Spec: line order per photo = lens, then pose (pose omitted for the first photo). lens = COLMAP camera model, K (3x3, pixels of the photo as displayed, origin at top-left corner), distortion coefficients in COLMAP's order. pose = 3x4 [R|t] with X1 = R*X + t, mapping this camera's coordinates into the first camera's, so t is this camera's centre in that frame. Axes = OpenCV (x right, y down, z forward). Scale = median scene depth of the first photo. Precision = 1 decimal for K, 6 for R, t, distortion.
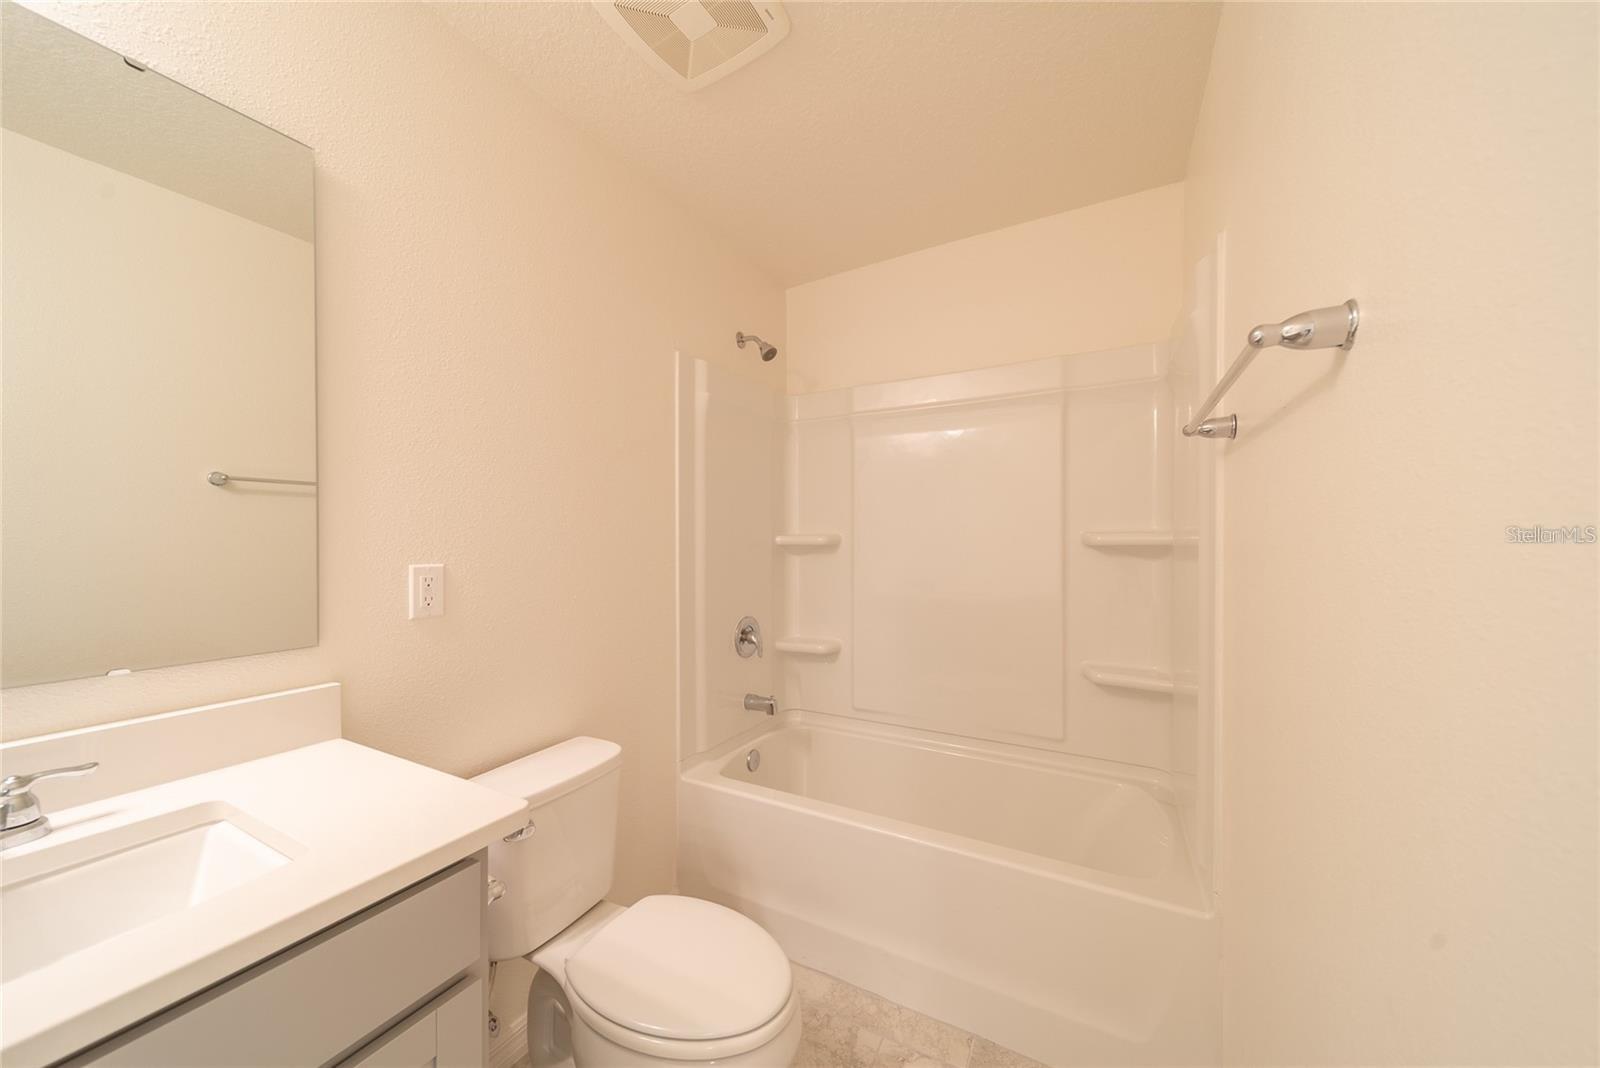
lens RADIAL K [[569.9, 0, 802.9], [0, 569.9, 535.7], [0, 0, 1]] dist [0.008328, -0.000933]
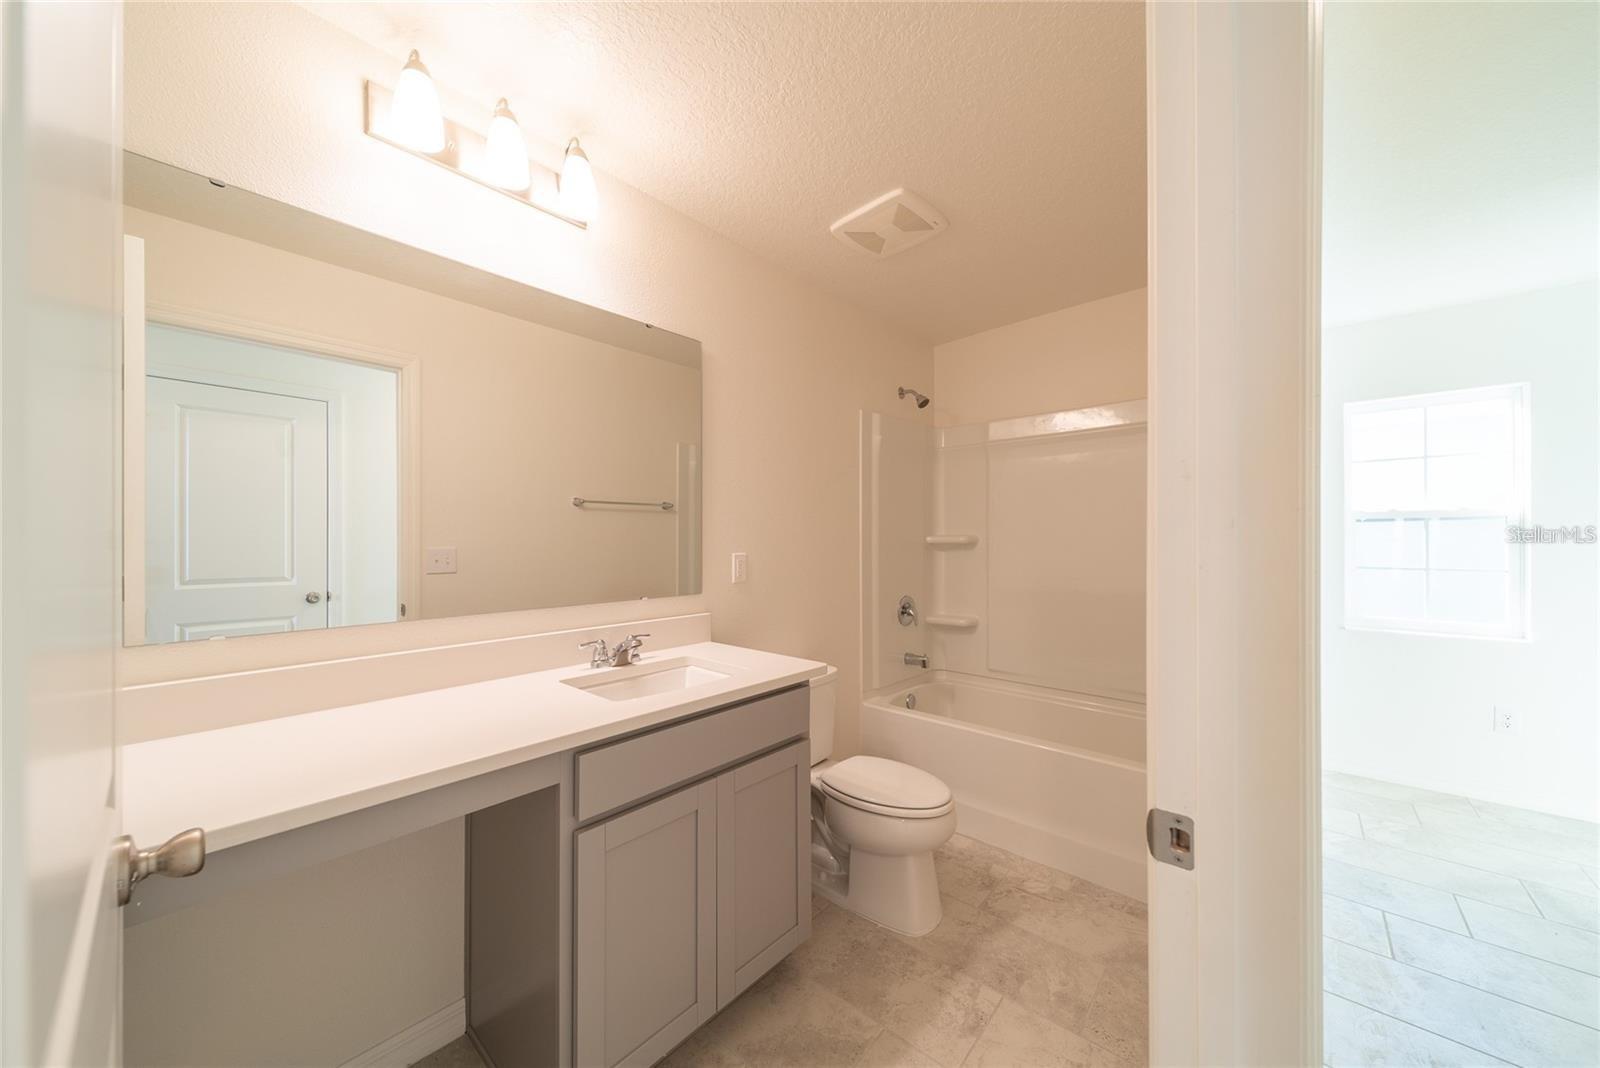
lens RADIAL K [[569.9, 0, 791.3], [0, 569.9, 540.6], [0, 0, 1]] dist [0.008328, -0.000933]
pose [[0.970614, -0.000053, -0.240642, -0.037041], [0.002116, 0.999963, 0.008313, -0.001948], [0.240633, -0.008577, 0.970578, -0.394934]]
